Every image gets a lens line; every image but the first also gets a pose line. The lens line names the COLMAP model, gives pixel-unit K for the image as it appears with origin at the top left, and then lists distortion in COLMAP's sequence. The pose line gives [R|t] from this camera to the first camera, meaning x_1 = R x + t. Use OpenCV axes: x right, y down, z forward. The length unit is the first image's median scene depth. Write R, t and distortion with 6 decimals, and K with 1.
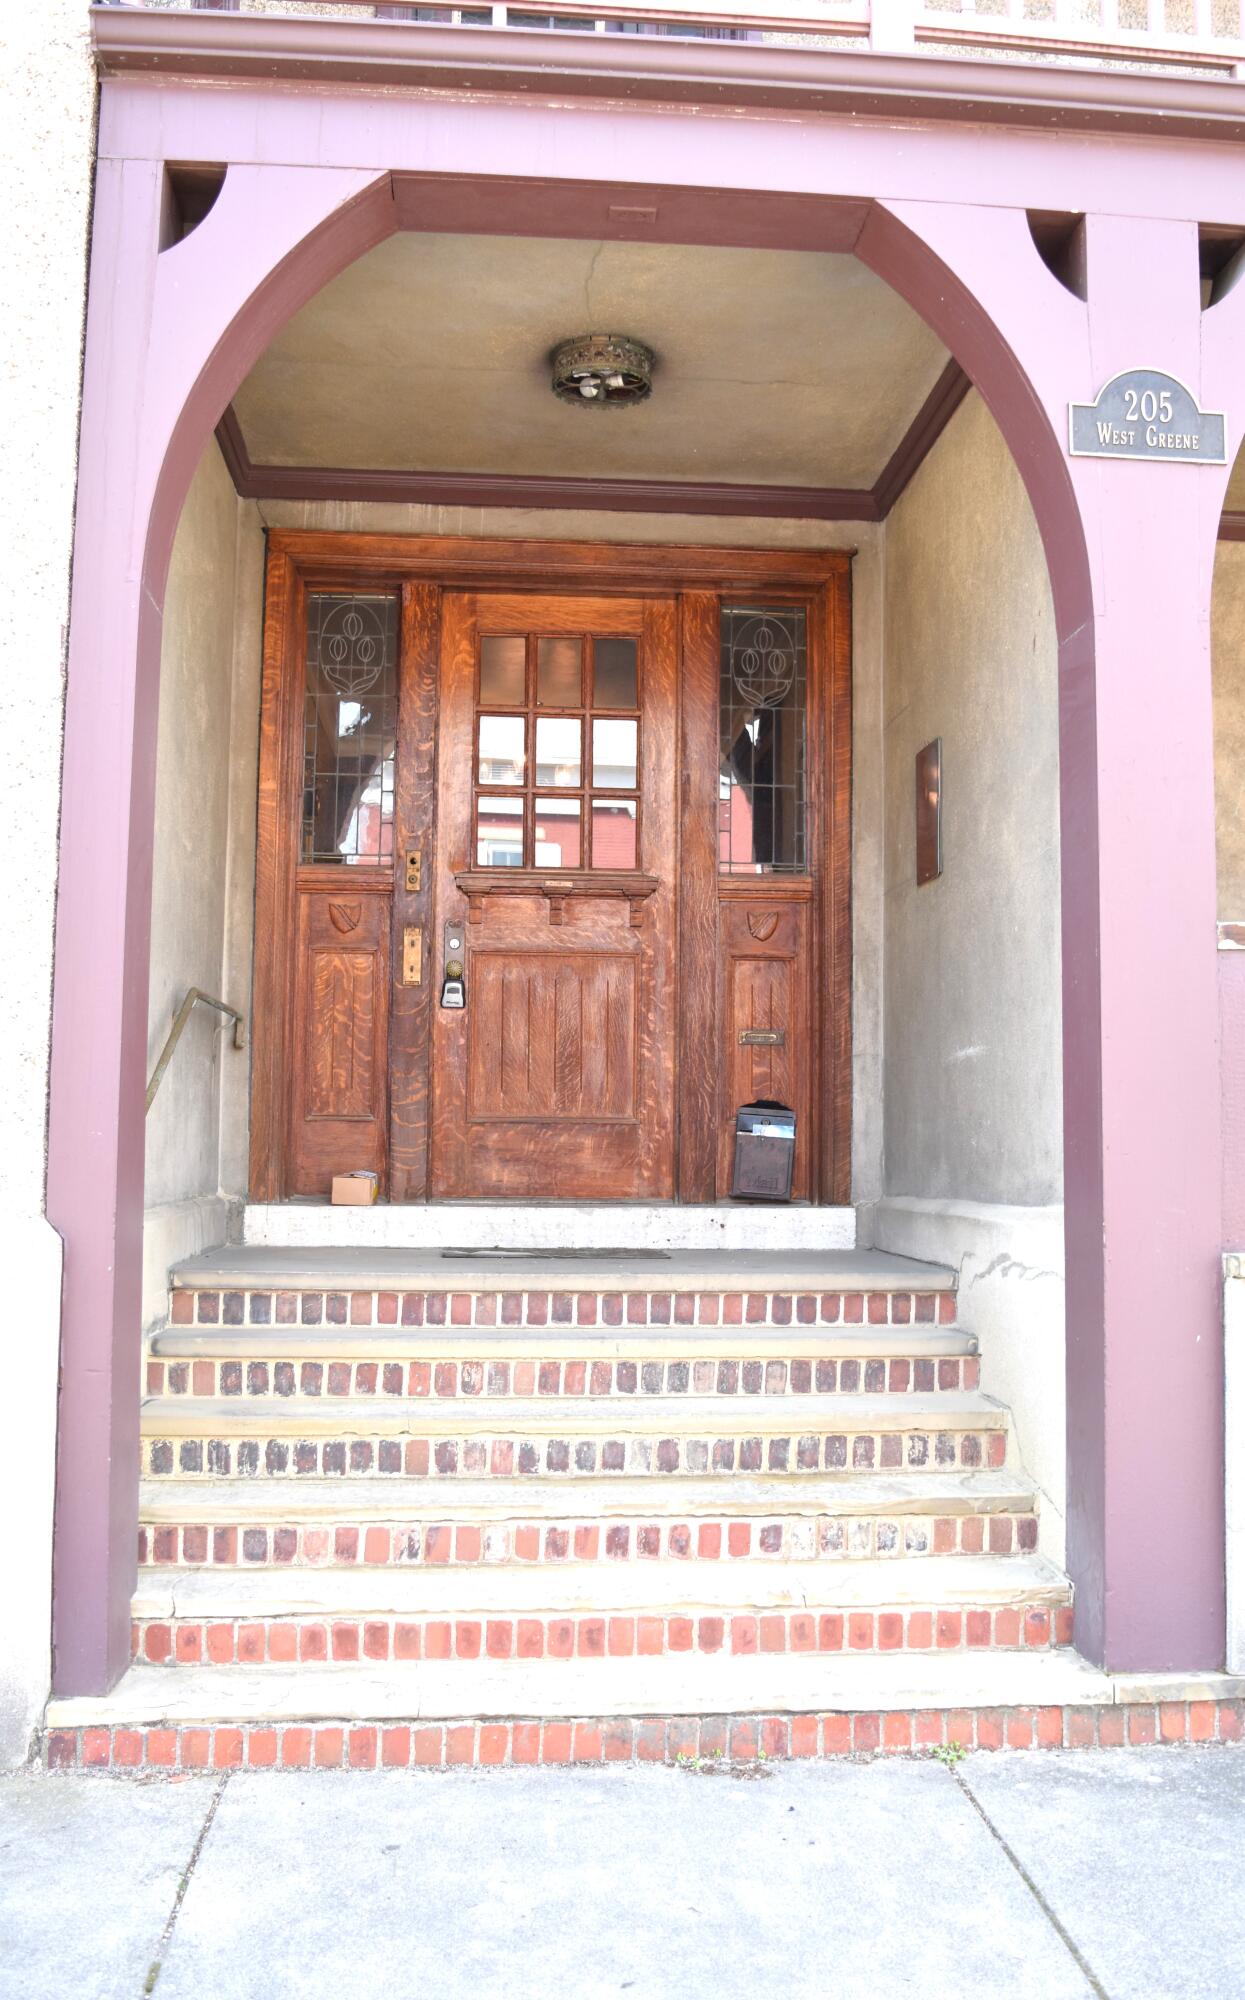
lens RADIAL K [[1881.0, 0, 680.4], [0, 1881.0, 1004.1], [0, 0, 1]] dist [-0.064571, 0.000000]
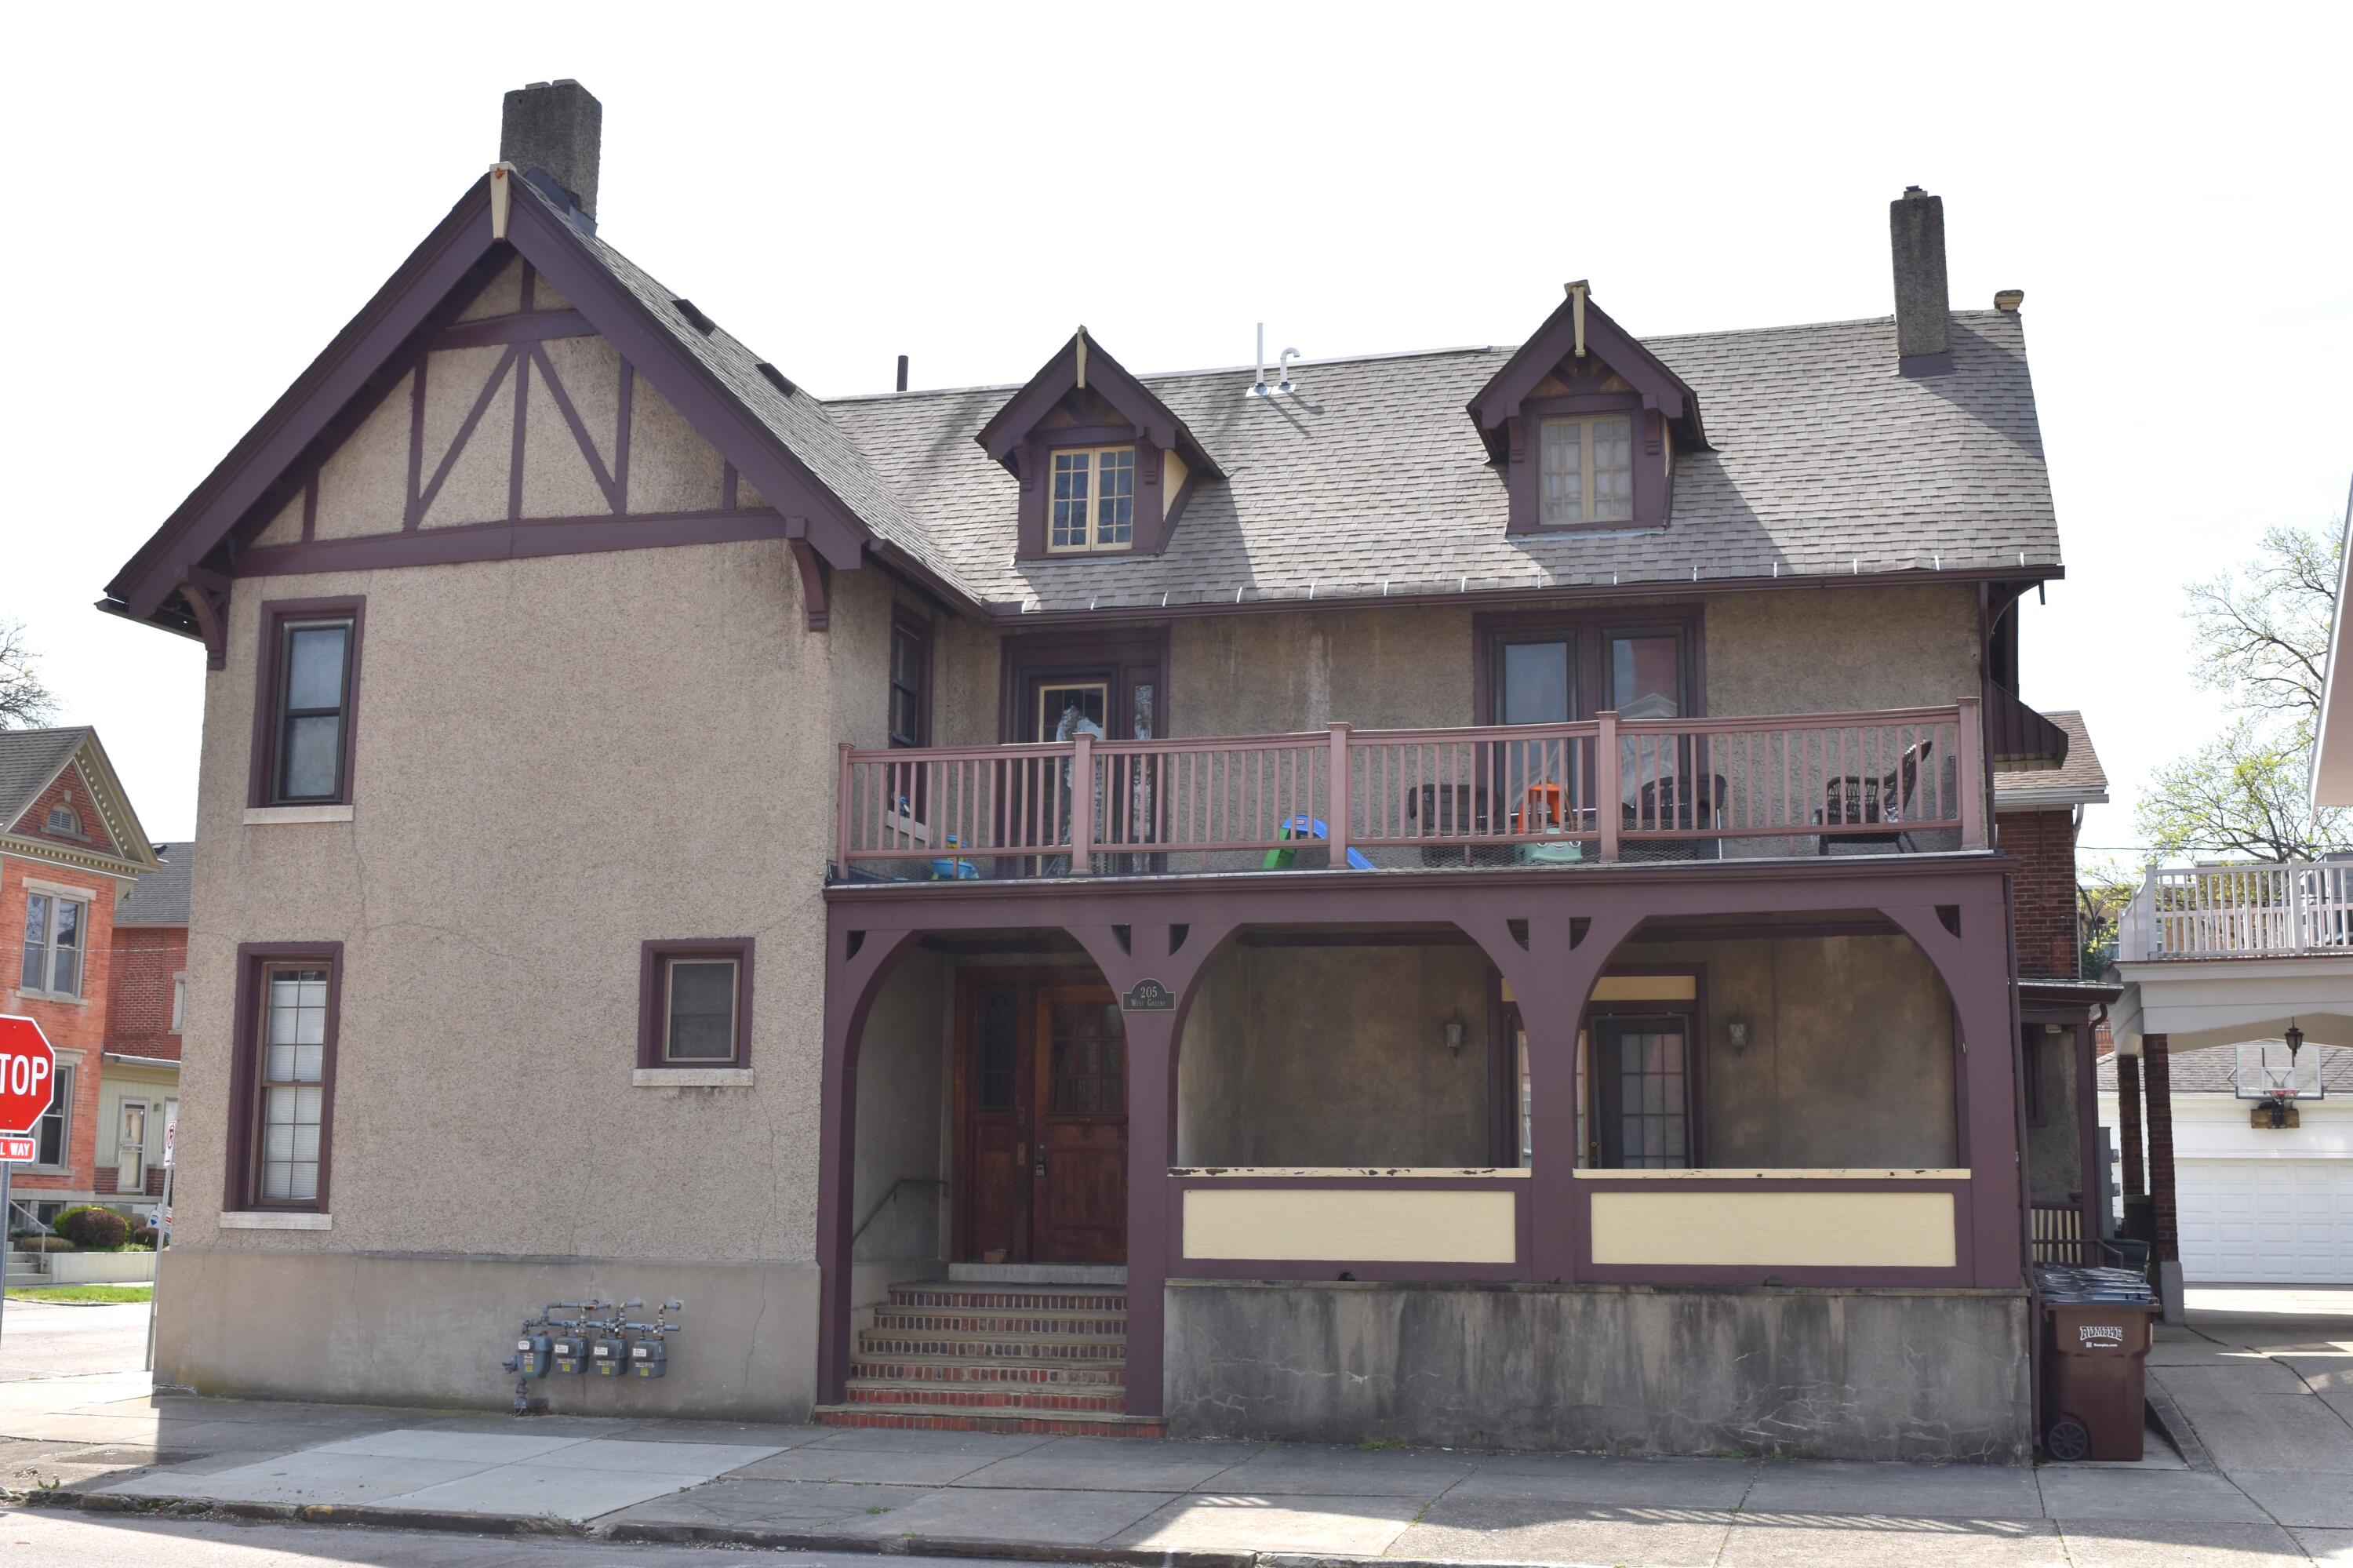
lens RADIAL K [[2647.4, 0, 1168.5], [0, 2647.4, 769.8], [0, 0, 1]] dist [-0.071737, 0.000000]
pose [[0.930603, -0.058856, -0.361268, 1.520070], [0.025980, 0.995119, -0.095199, -0.225075], [0.365108, 0.079206, 0.927590, -2.445433]]
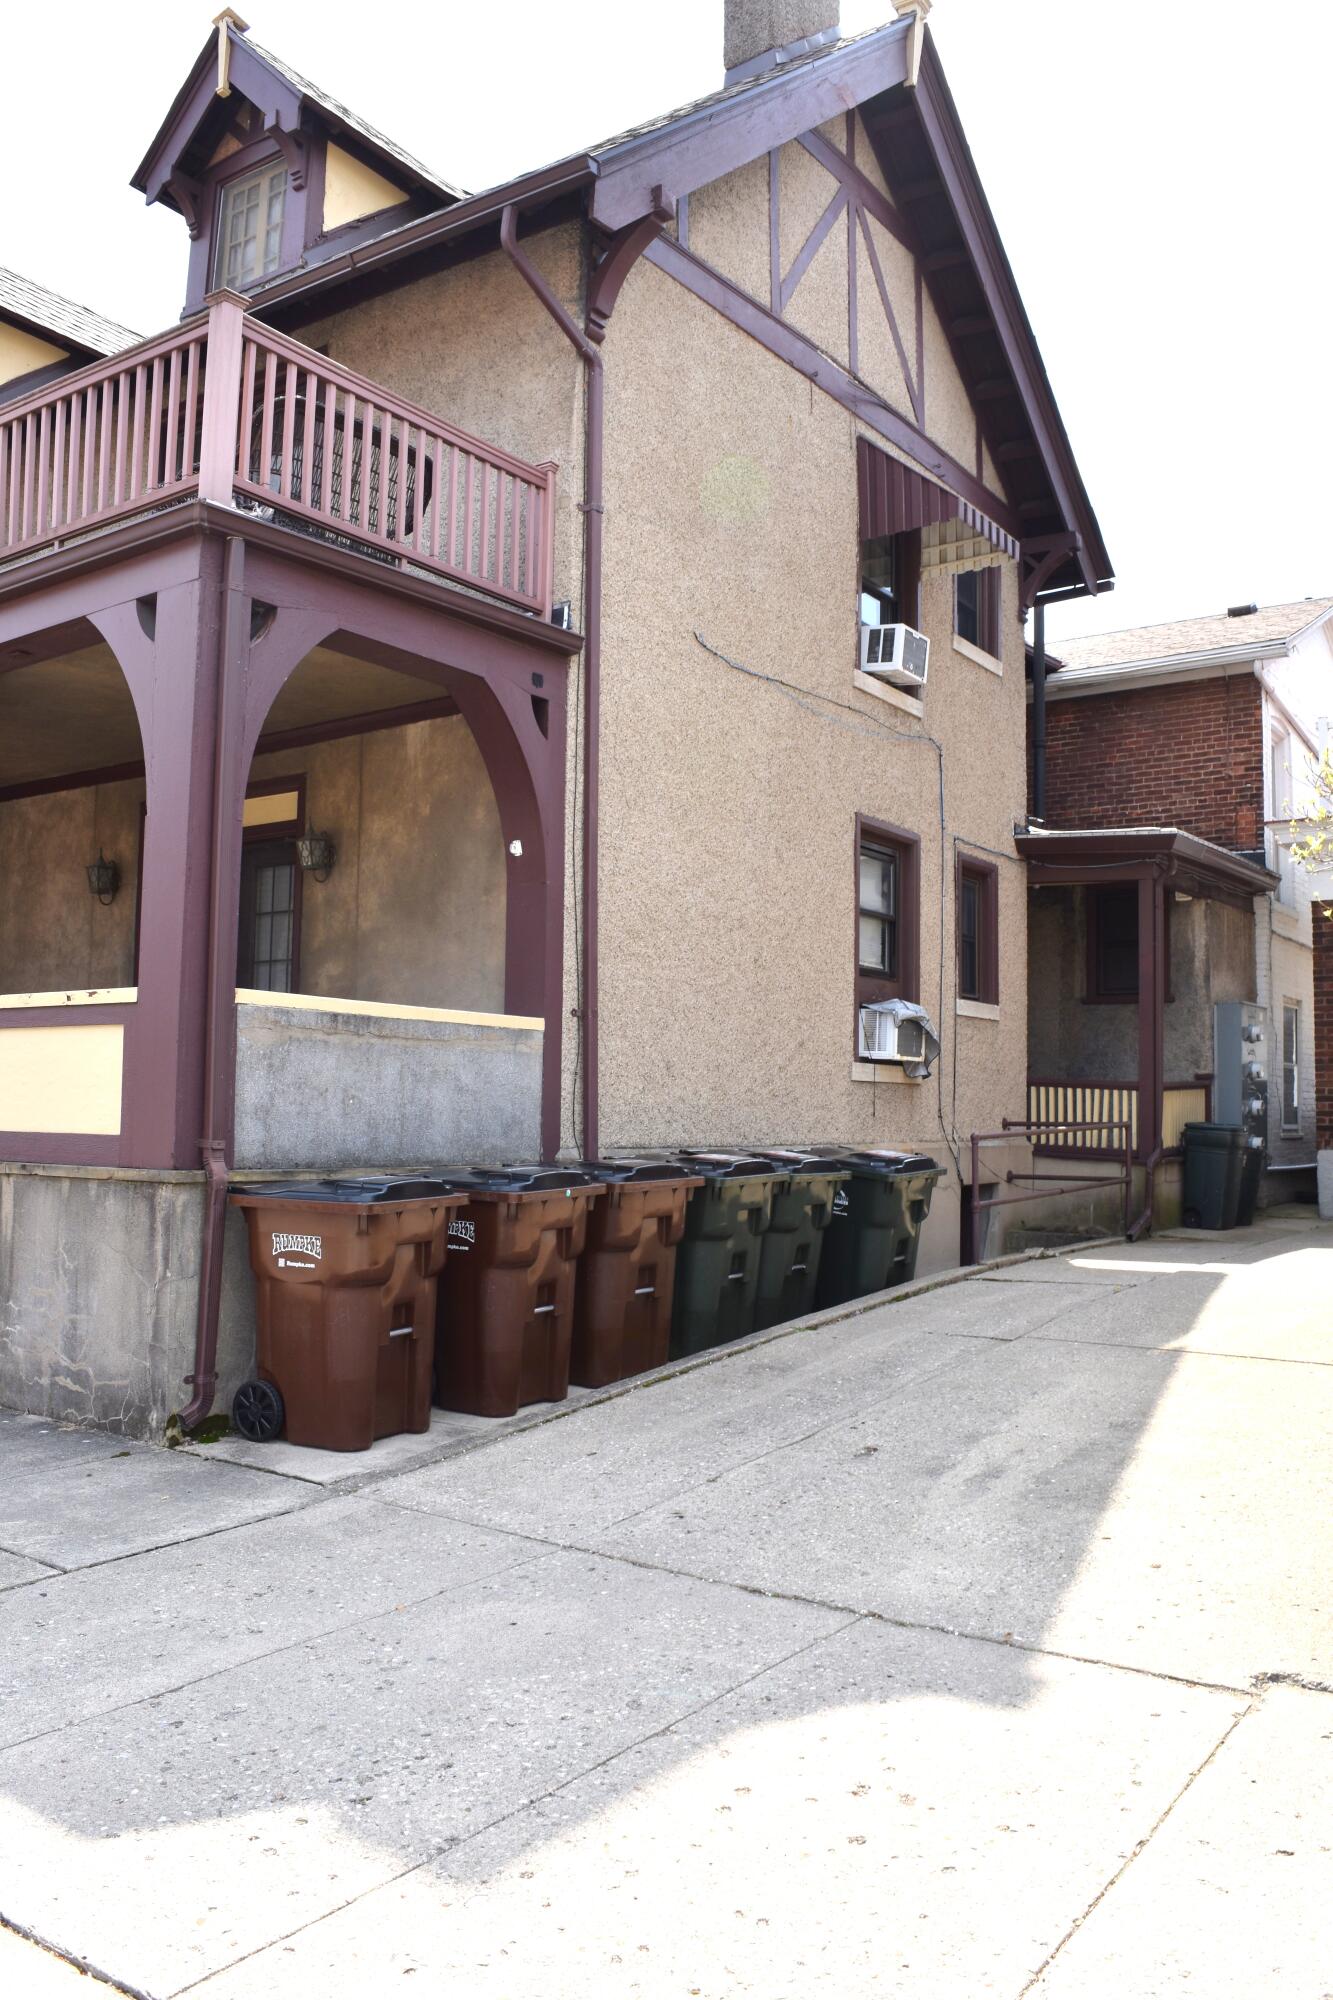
lens RADIAL K [[1584.1, 0, 680.7], [0, 1584.1, 1006.9], [0, 0, 1]] dist [-0.101521, 0.033081]
pose [[0.755066, -0.044190, -0.654158, 2.384667], [0.044942, 0.998868, -0.015601, 0.034693], [0.654106, -0.017619, 0.756197, 0.258349]]
